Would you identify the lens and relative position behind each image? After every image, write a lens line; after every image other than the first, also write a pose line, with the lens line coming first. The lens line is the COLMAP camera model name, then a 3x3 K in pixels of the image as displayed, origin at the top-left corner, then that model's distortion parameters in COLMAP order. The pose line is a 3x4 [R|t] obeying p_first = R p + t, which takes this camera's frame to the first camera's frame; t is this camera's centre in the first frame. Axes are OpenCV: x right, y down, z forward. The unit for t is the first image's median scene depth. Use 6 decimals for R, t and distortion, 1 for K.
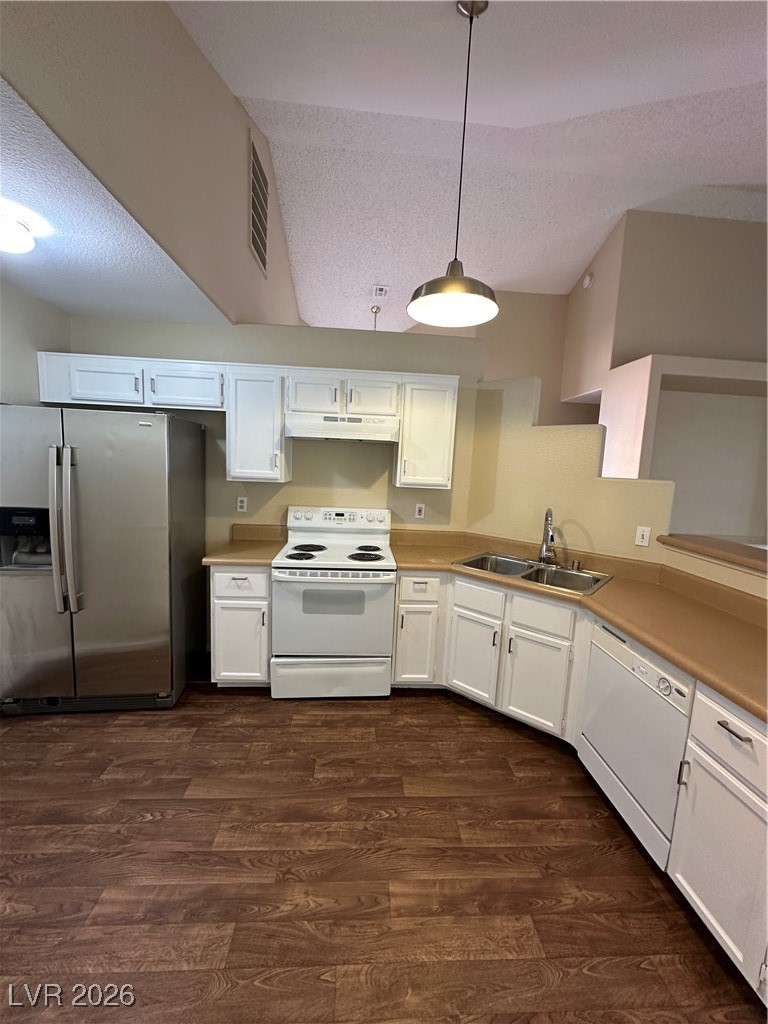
lens RADIAL K [[408.2, 0, 383.1], [0, 408.2, 511.9], [0, 0, 1]] dist [-0.000450, -0.000705]
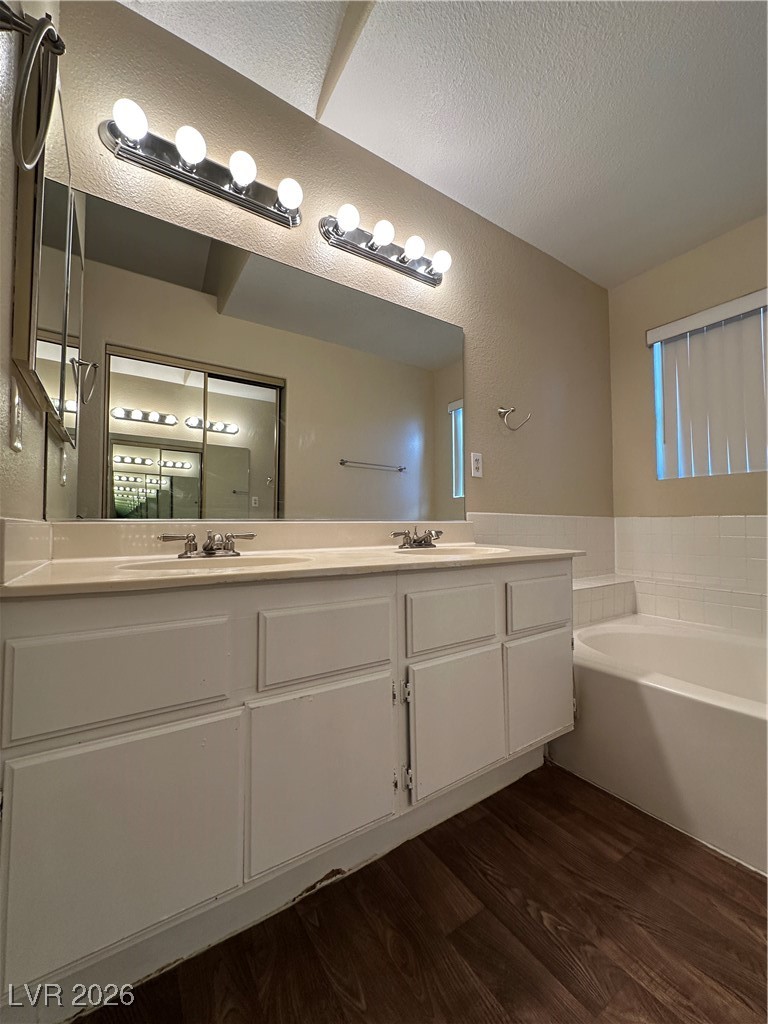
lens RADIAL K [[408.2, 0, 383.0], [0, 408.2, 509.6], [0, 0, 1]] dist [-0.000450, -0.000705]
pose [[-0.490293, -0.001848, 0.871556, -0.328429], [0.092634, 0.994223, 0.054219, 0.166439], [-0.866621, 0.107319, -0.487289, 1.312092]]
